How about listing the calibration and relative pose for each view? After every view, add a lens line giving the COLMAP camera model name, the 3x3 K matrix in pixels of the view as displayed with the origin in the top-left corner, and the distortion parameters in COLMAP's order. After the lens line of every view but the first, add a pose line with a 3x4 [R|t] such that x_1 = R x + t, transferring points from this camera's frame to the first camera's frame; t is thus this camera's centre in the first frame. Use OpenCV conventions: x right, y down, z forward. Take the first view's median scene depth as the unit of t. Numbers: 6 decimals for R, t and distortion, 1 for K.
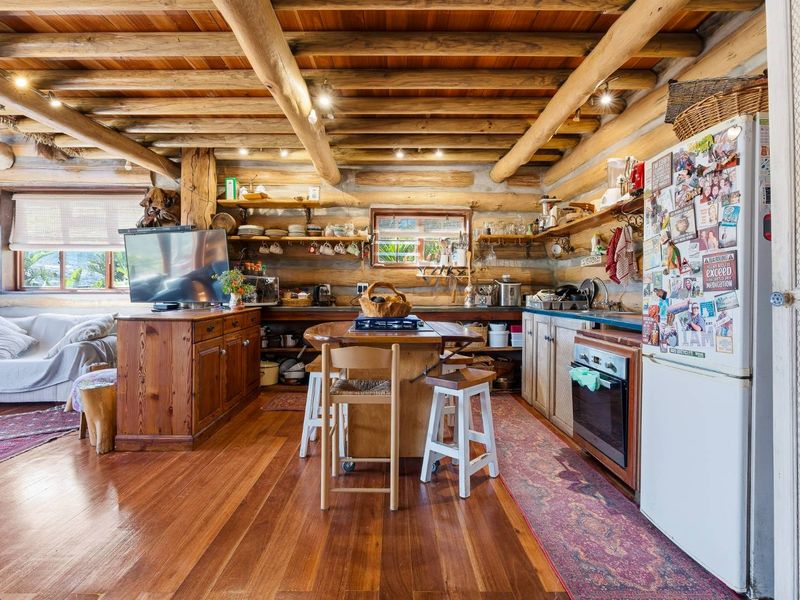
lens RADIAL K [[411.1, 0, 394.5], [0, 411.1, 292.4], [0, 0, 1]] dist [-0.011085, 0.005871]
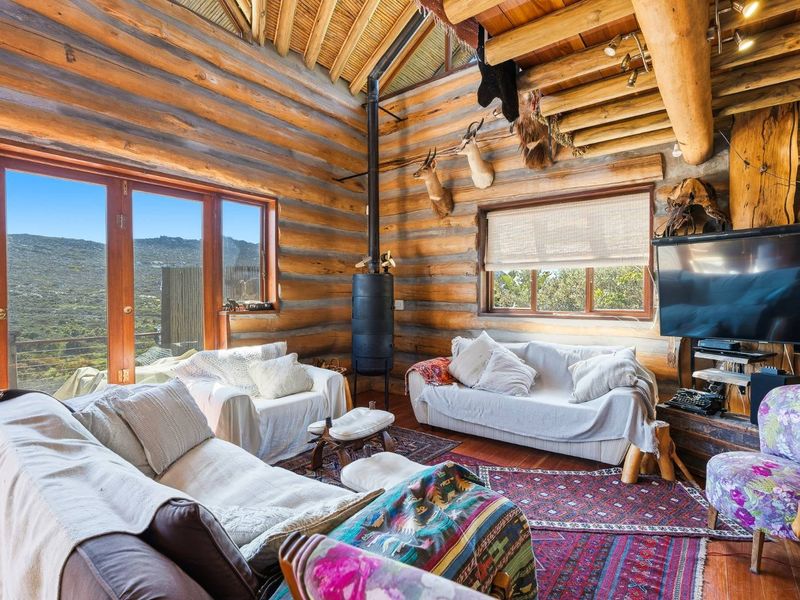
lens RADIAL K [[411.1, 0, 398.4], [0, 411.1, 297.1], [0, 0, 1]] dist [-0.011085, 0.005871]
pose [[0.790290, 0.000770, -0.612733, -0.537334], [-0.000973, 1.000000, 0.000002, -0.042892], [0.612732, 0.000595, 0.790290, 0.105016]]
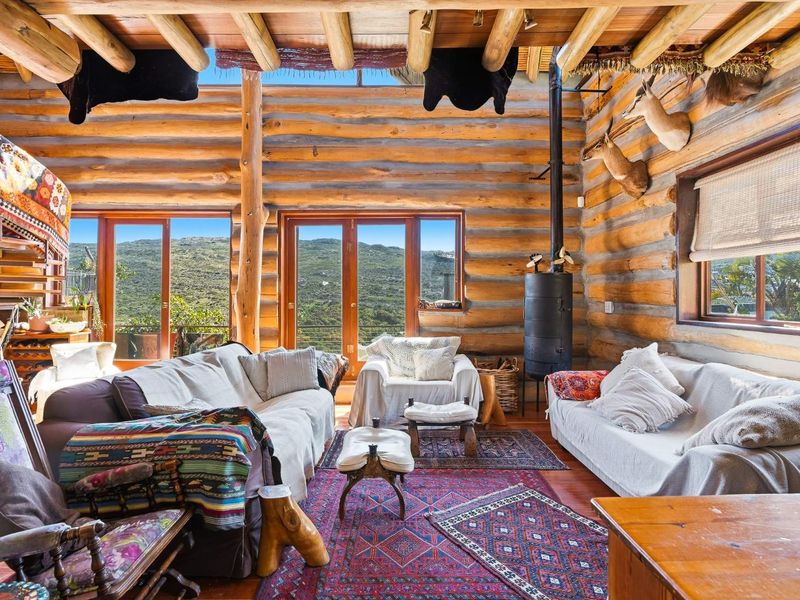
lens RADIAL K [[411.1, 0, 396.5], [0, 411.1, 294.3], [0, 0, 1]] dist [-0.011085, 0.005871]
pose [[0.001714, -0.006715, -0.999976, -0.250665], [-0.004712, 0.999966, -0.006723, -0.042290], [0.999987, 0.004724, 0.001682, 0.523368]]
